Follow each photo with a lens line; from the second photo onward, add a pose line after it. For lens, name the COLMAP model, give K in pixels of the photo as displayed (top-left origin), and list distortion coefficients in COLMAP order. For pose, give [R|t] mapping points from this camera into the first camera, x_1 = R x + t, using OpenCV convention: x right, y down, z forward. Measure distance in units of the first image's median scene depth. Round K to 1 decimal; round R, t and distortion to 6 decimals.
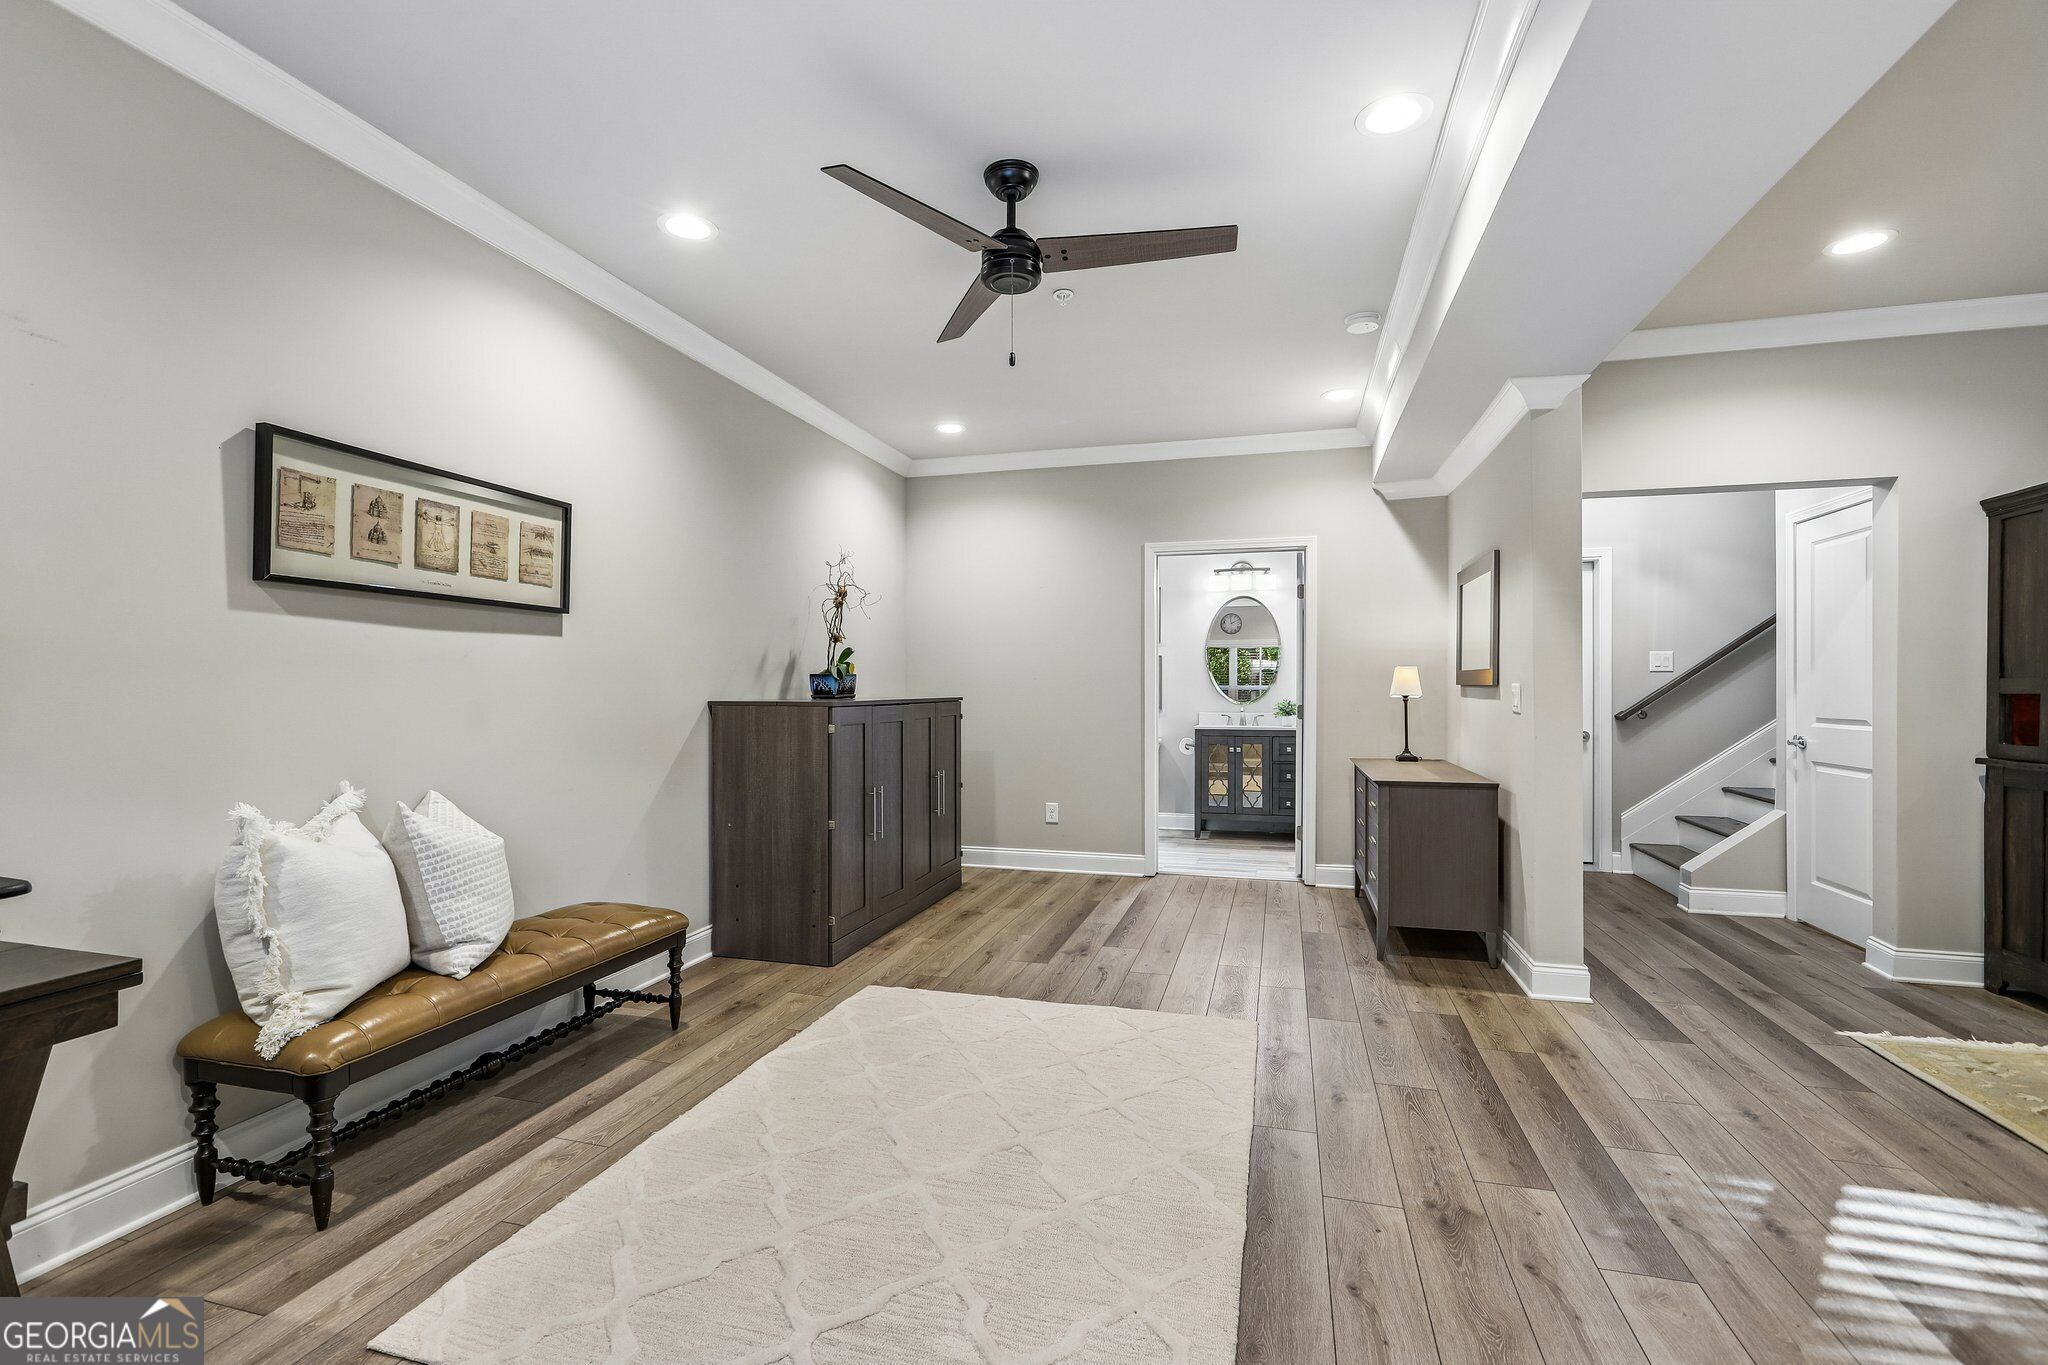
lens RADIAL K [[915.3, 0, 1020.9], [0, 915.3, 681.5], [0, 0, 1]] dist [-0.002051, 0.000883]
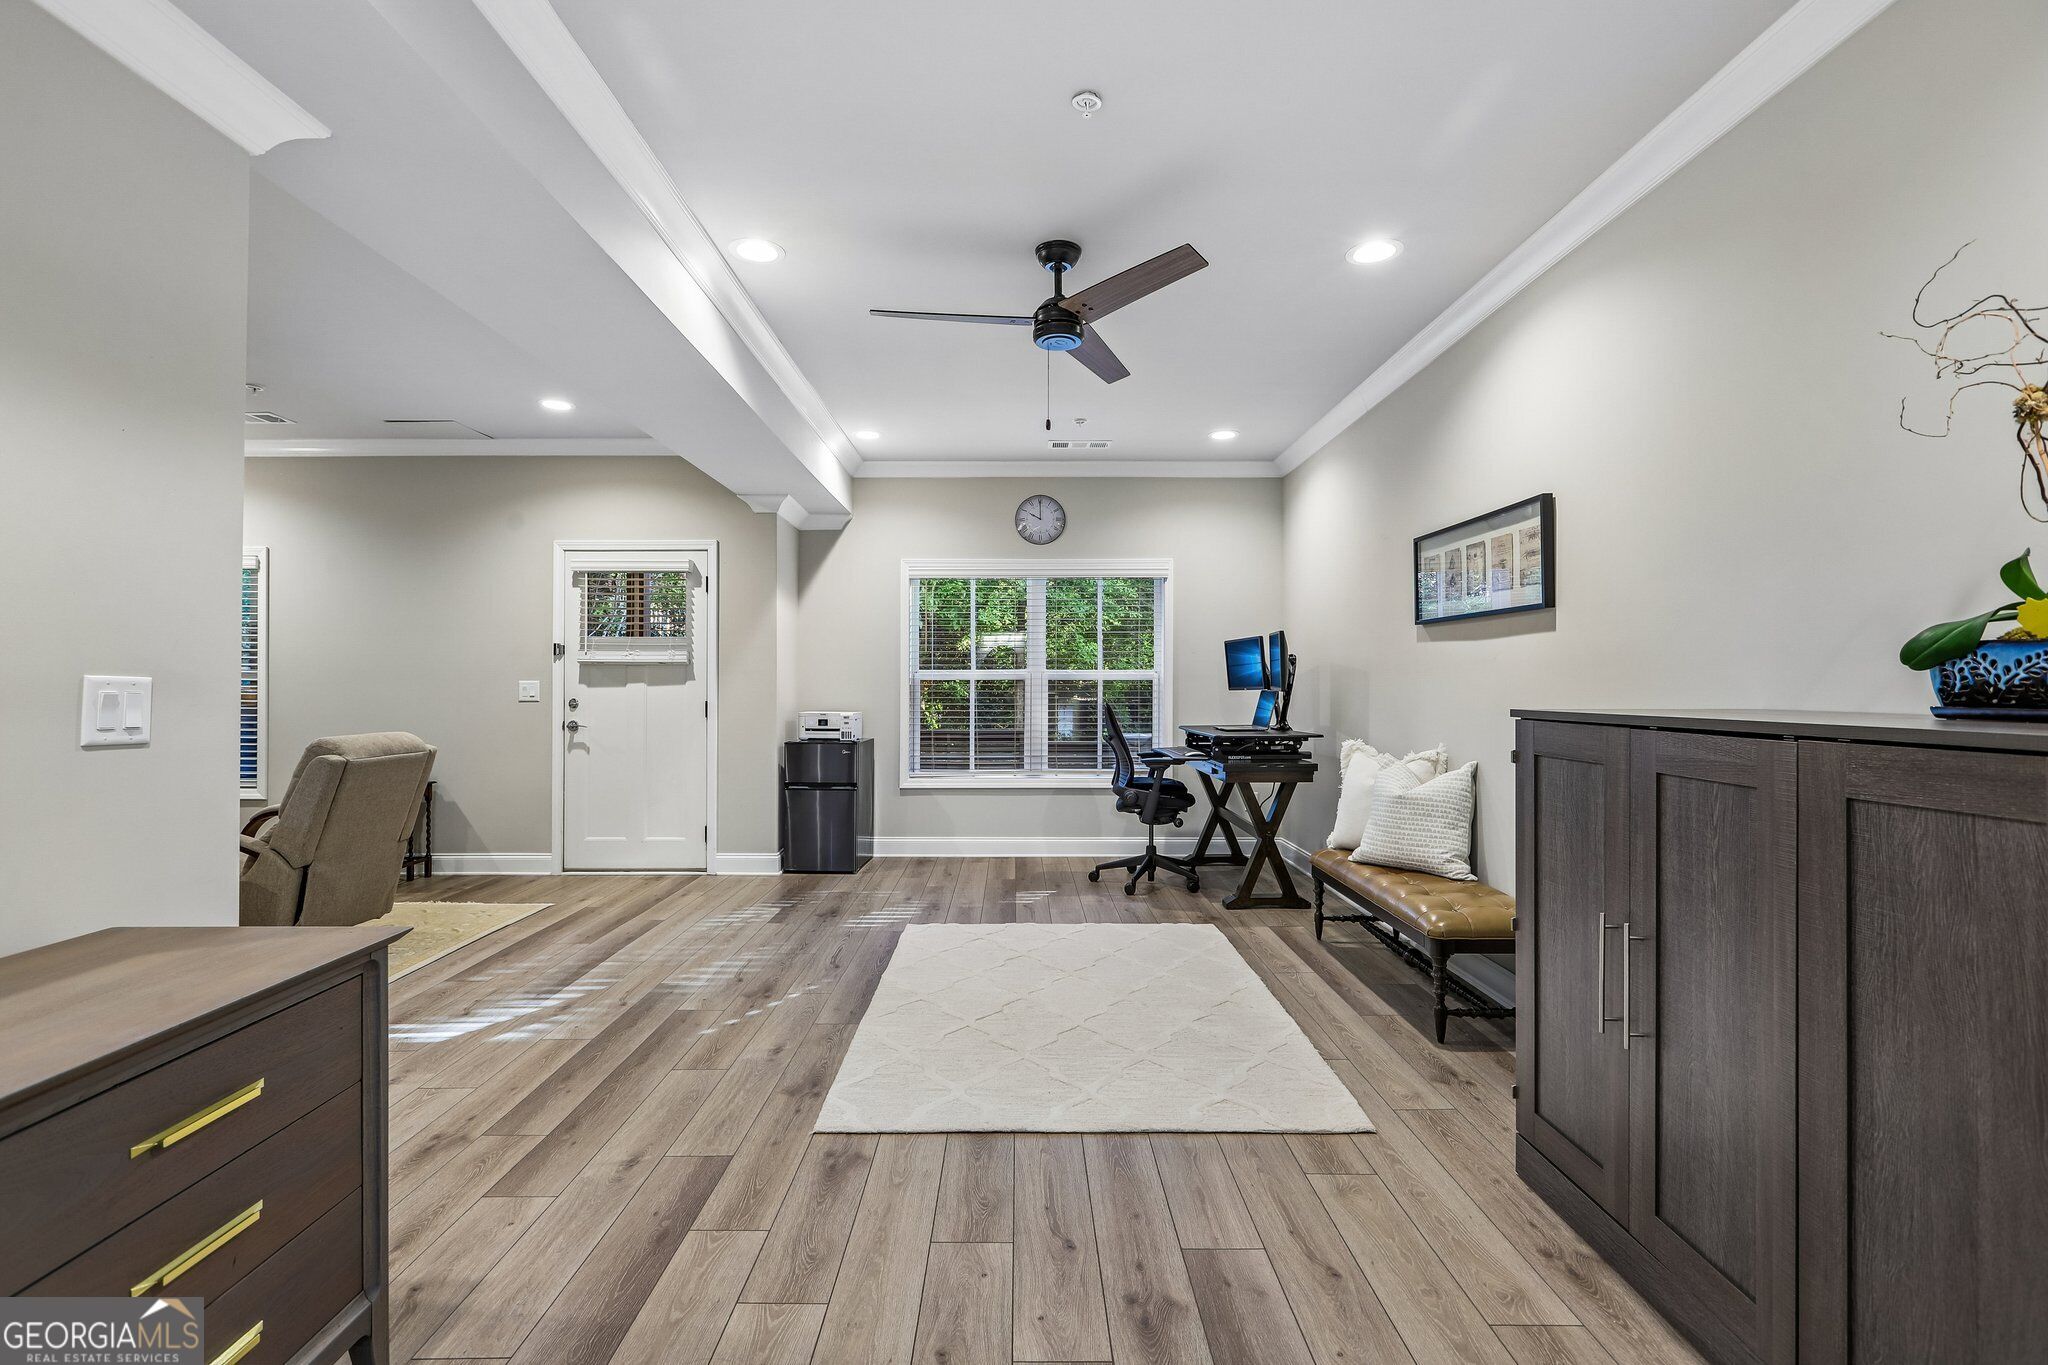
lens RADIAL K [[919.7, 0, 1015.8], [0, 919.7, 683.2], [0, 0, 1]] dist [-0.001418, 0.001235]
pose [[-0.962688, 0.000648, -0.270613, 0.284975], [0.002486, 0.999976, -0.006451, 0.009880], [0.270602, -0.006883, -0.962667, 1.673962]]
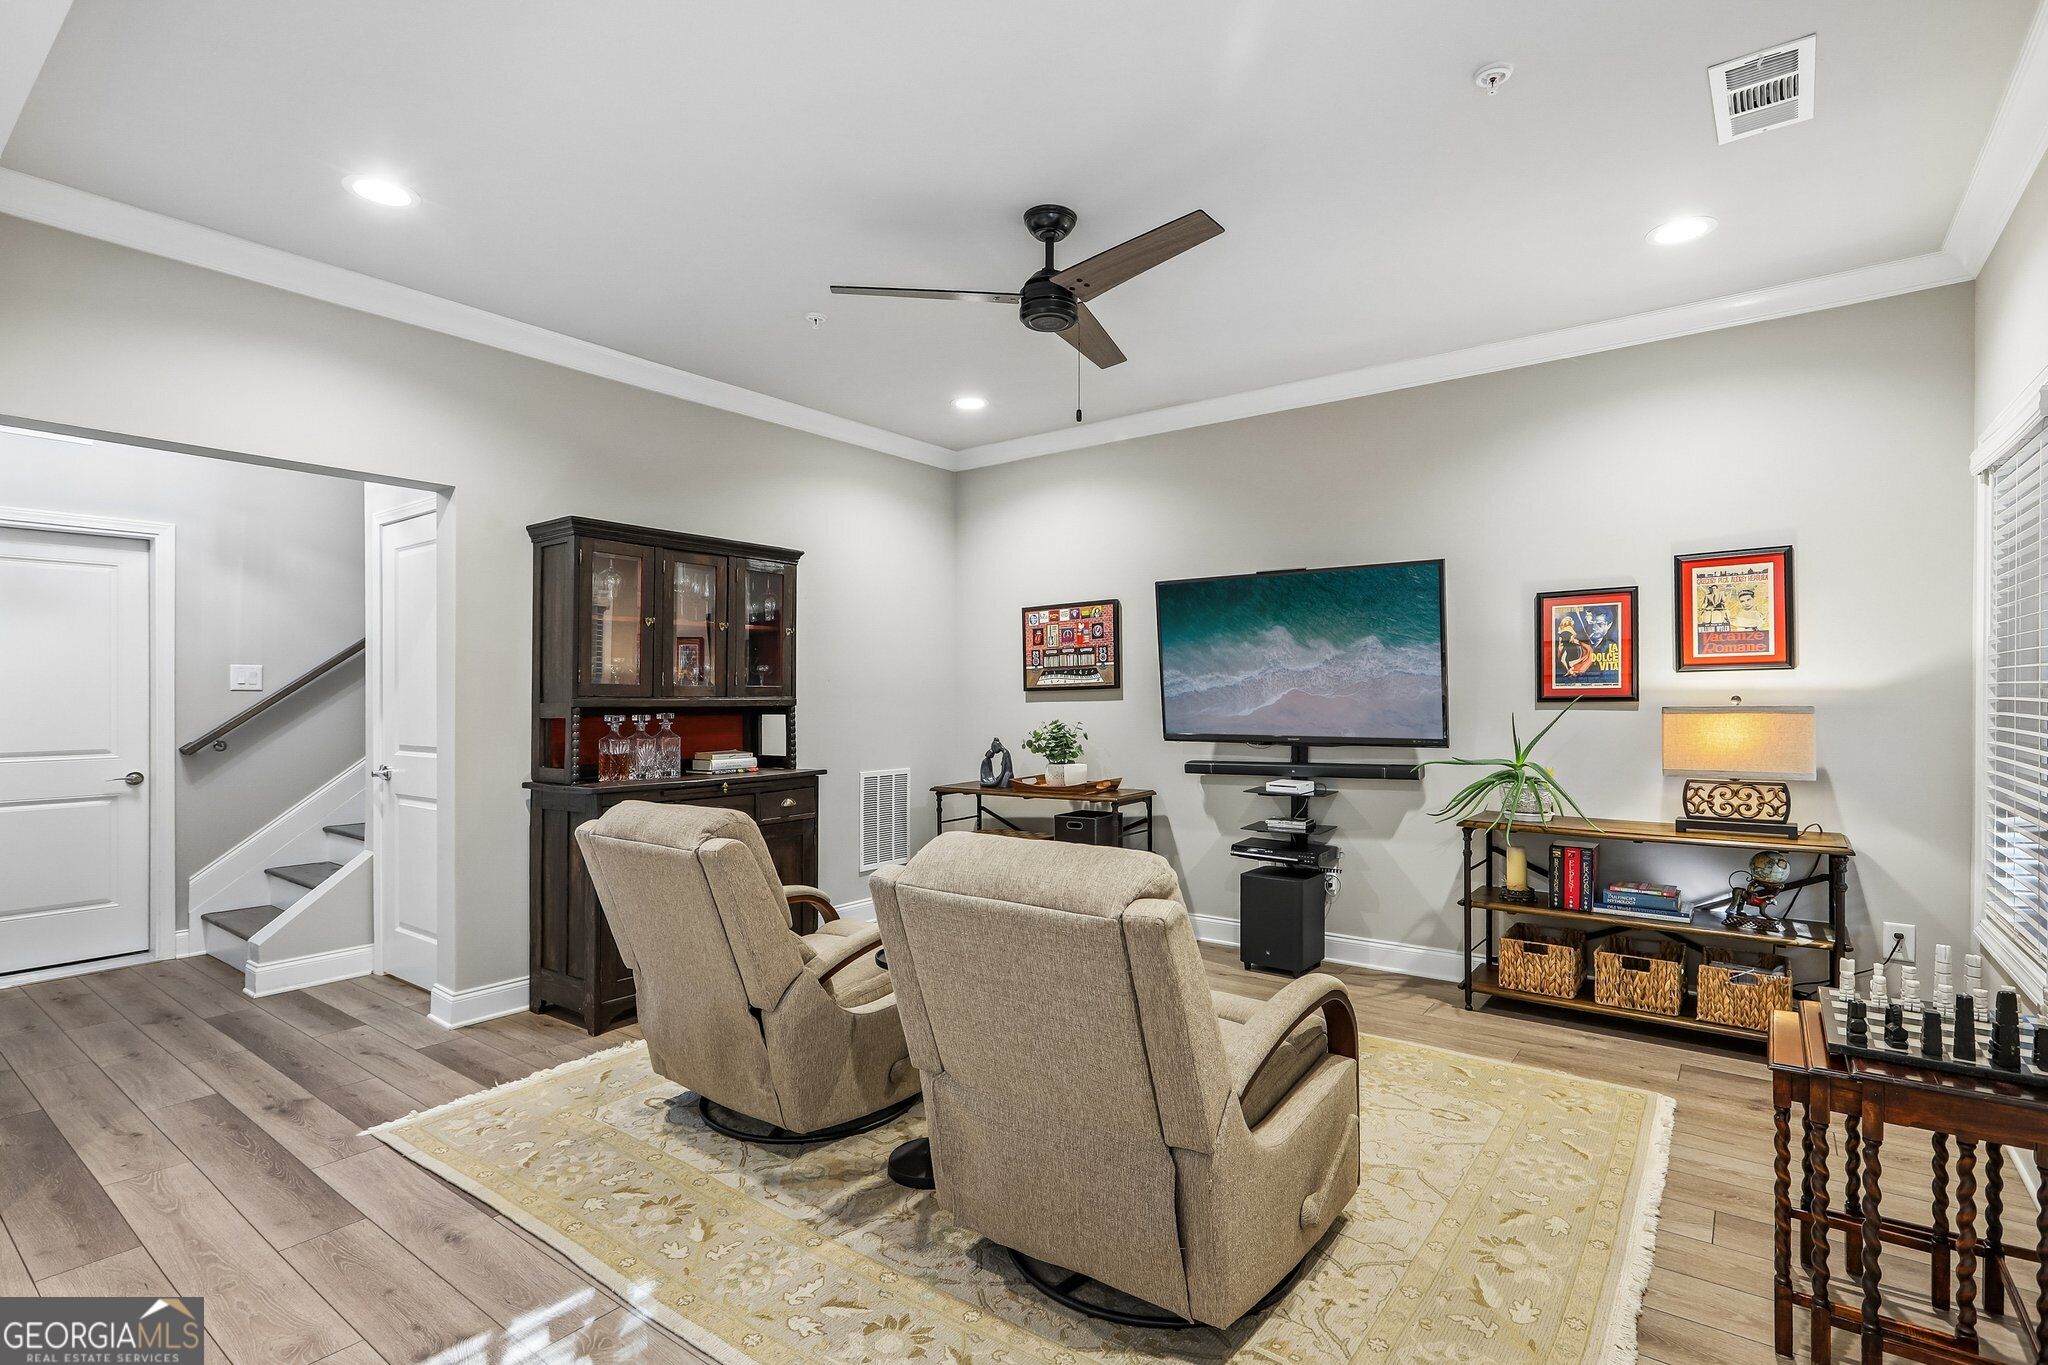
lens RADIAL K [[964.9, 0, 1035.0], [0, 964.9, 691.5], [0, 0, 1]] dist [-0.001714, 0.000168]
pose [[0.352850, 0.002509, 0.935677, 0.268139], [-0.001592, 0.999997, -0.002081, -0.015109], [-0.935679, -0.000755, 0.352852, 0.109707]]
